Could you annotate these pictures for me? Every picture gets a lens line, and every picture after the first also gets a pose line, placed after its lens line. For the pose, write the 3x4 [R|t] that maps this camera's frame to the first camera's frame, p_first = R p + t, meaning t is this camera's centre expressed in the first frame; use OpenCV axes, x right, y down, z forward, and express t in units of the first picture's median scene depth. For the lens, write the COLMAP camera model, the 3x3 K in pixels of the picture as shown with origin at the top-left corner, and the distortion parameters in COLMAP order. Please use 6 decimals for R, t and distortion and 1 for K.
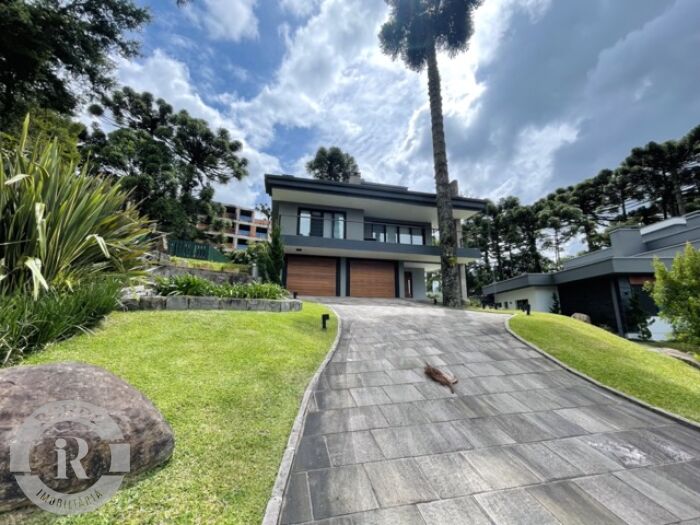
lens RADIAL K [[281.7, 0, 346.4], [0, 281.7, 263.9], [0, 0, 1]] dist [-0.003377, 0.000201]
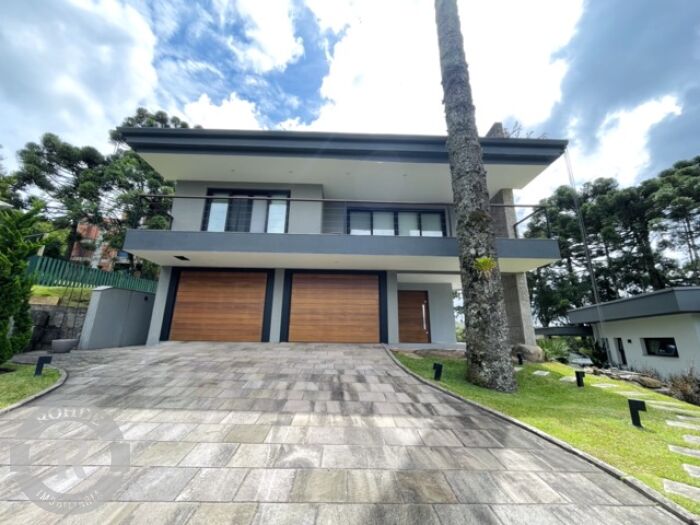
lens RADIAL K [[281.7, 0, 348.3], [0, 281.7, 264.2], [0, 0, 1]] dist [-0.003377, 0.000201]
pose [[0.978550, -0.046294, -0.200741, 0.162746], [0.034141, 0.997392, -0.063588, 0.004852], [0.203162, 0.055371, 0.977578, 0.340967]]
